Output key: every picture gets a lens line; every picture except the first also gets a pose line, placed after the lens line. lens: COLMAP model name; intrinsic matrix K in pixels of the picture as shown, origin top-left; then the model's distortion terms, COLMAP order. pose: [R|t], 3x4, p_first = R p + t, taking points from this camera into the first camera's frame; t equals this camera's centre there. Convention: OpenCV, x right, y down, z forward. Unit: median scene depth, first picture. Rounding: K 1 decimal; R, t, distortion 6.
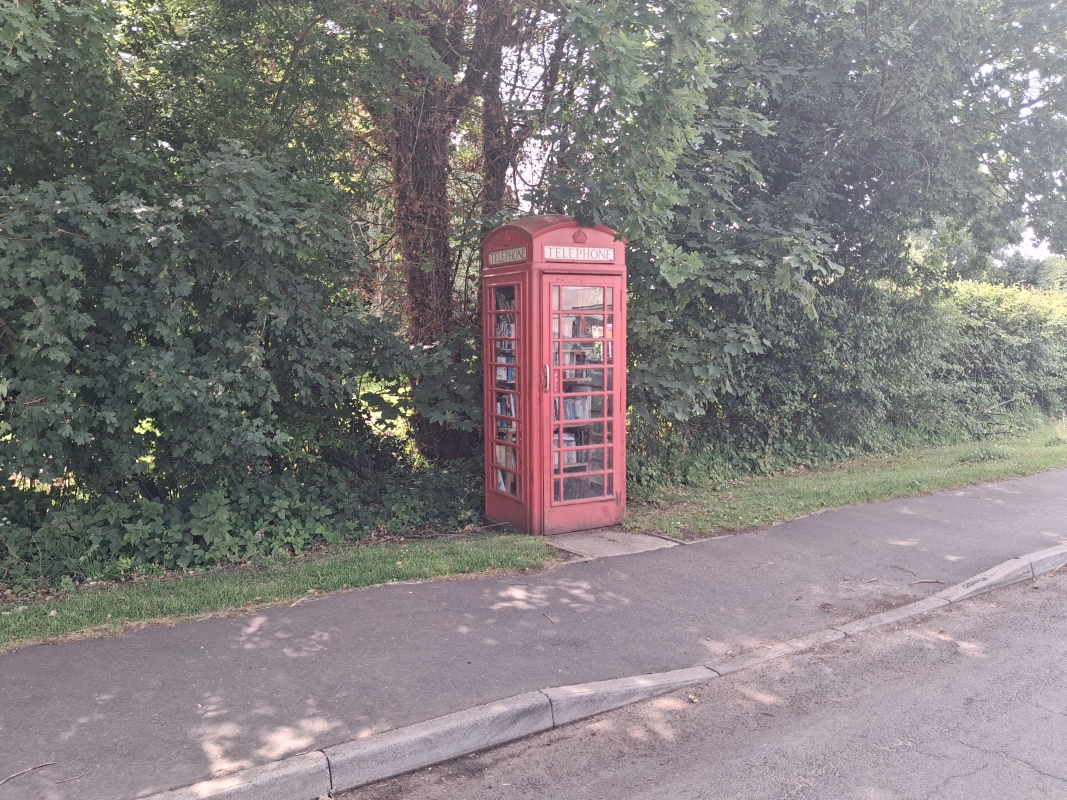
lens RADIAL K [[840.7, 0, 533.5], [0, 840.7, 400.0], [0, 0, 1]] dist [0.004600, -0.010431]
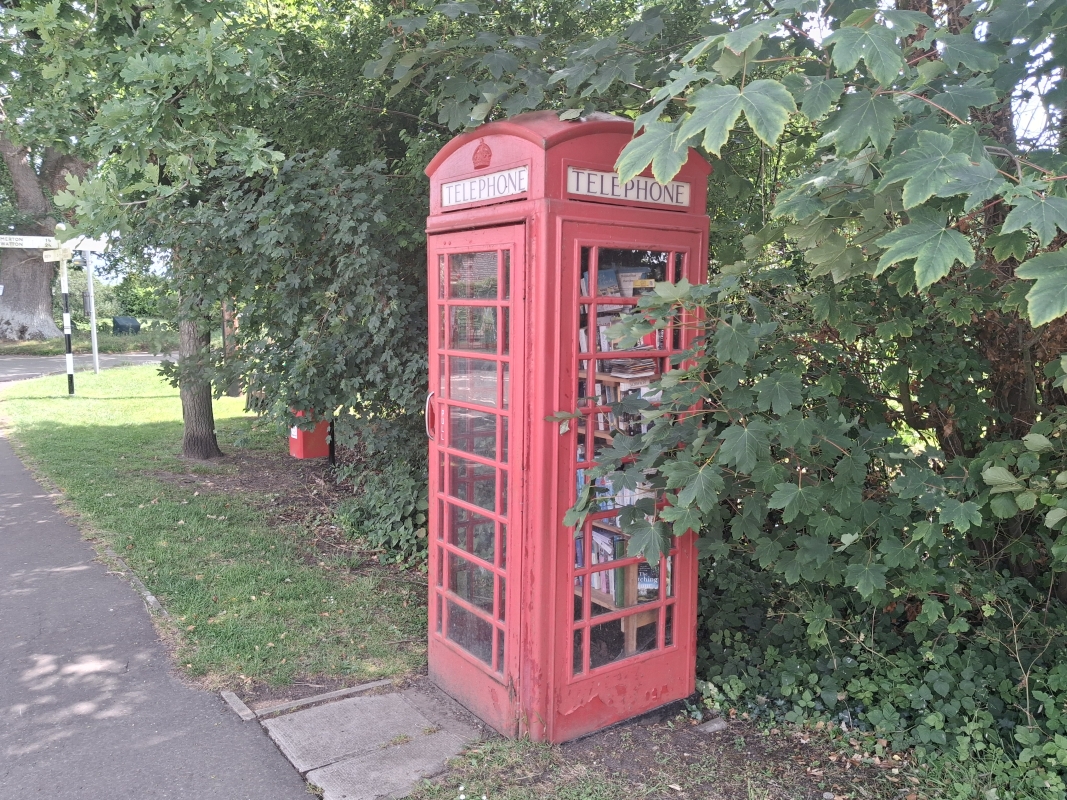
lens RADIAL K [[843.9, 0, 555.8], [0, 843.9, 400.0], [0, 0, 1]] dist [-0.007837, 0.007878]
pose [[0.129146, 0.120039, -0.984333, 0.564961], [-0.099714, 0.989187, 0.107549, -0.102141], [0.986599, 0.084263, 0.139719, 0.948633]]
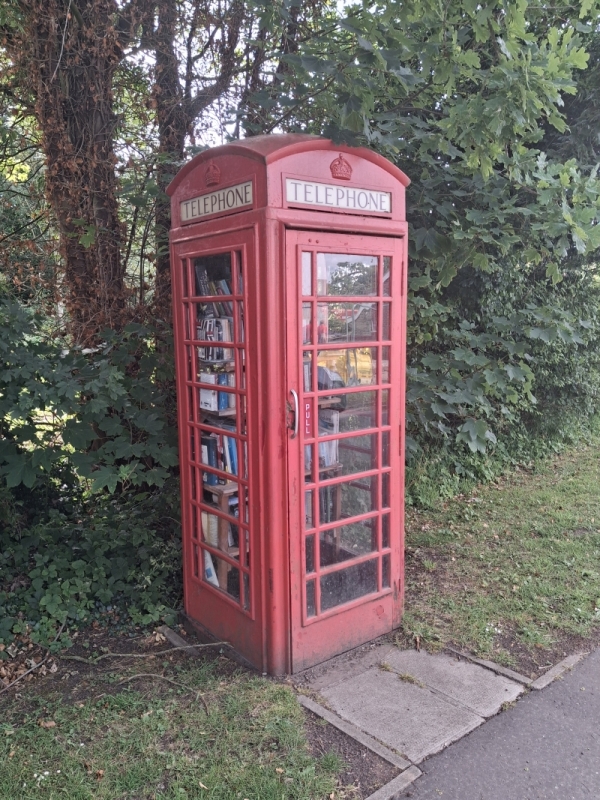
lens RADIAL K [[641.3, 0, 284.8], [0, 641.3, 406.4], [0, 0, 1]] dist [-0.006189, -0.008366]
pose [[0.990036, -0.028982, 0.137802, -0.048020], [0.021375, 0.998182, 0.056362, -0.052849], [-0.139185, -0.052855, 0.988855, 0.536844]]
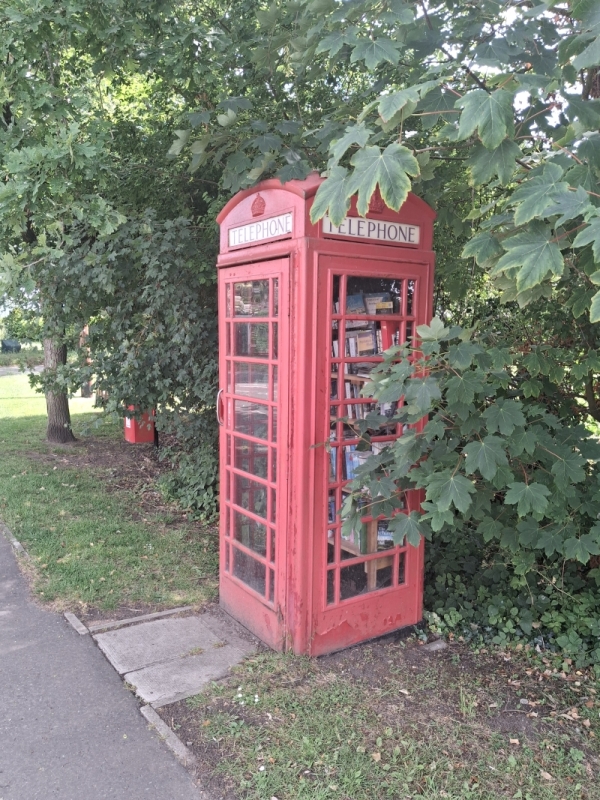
lens RADIAL K [[630.3, 0, 299.5], [0, 630.3, 415.5], [0, 0, 1]] dist [0.004600, -0.010431]
pose [[0.083275, 0.140399, -0.986587, 0.553826], [-0.097122, 0.986456, 0.132183, -0.095511], [0.991783, 0.084811, 0.095782, 0.961760]]
